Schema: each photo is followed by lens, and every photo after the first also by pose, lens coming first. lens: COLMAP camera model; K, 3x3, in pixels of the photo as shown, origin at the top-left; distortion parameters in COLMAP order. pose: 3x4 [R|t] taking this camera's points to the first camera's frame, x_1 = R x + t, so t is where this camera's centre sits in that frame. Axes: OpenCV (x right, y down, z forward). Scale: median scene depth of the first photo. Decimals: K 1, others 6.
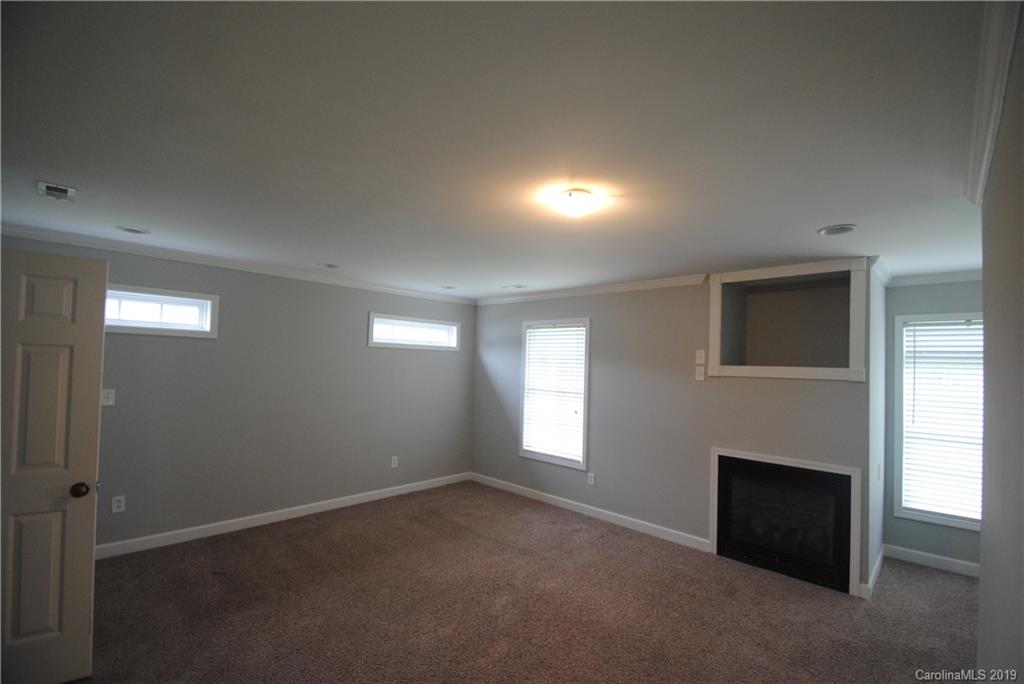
lens RADIAL K [[446.7, 0, 515.5], [0, 446.7, 343.9], [0, 0, 1]] dist [-0.009028, -0.002030]
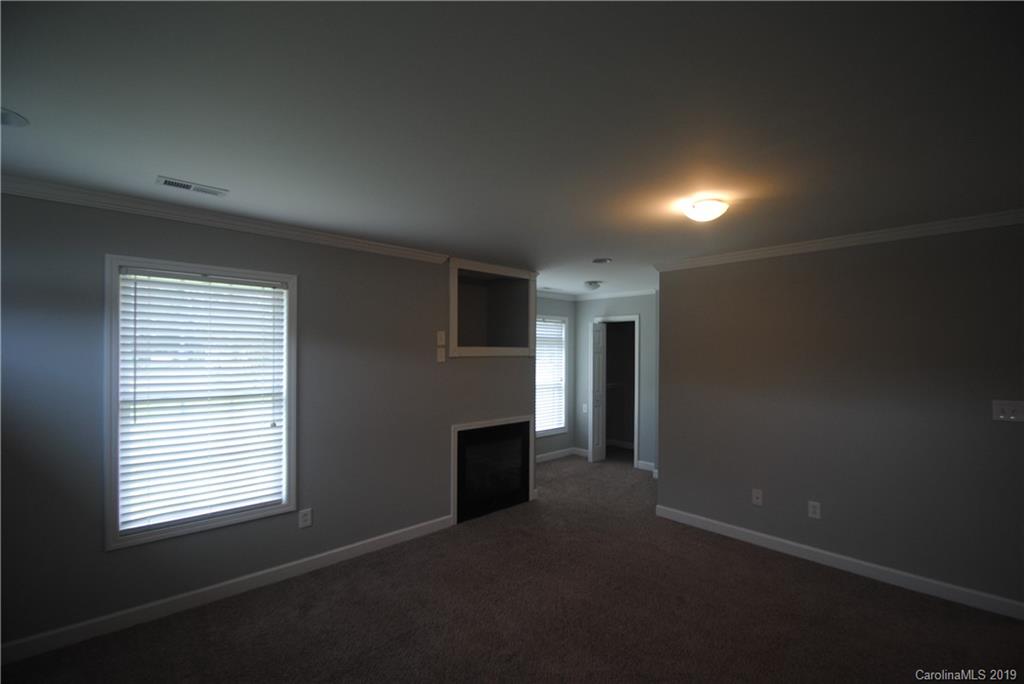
lens RADIAL K [[446.7, 0, 516.4], [0, 446.7, 348.8], [0, 0, 1]] dist [-0.009028, -0.002030]
pose [[0.042972, -0.019282, 0.998890, -0.575183], [-0.044359, 0.998791, 0.021189, 0.024126], [-0.998091, -0.045221, 0.042064, 0.797590]]
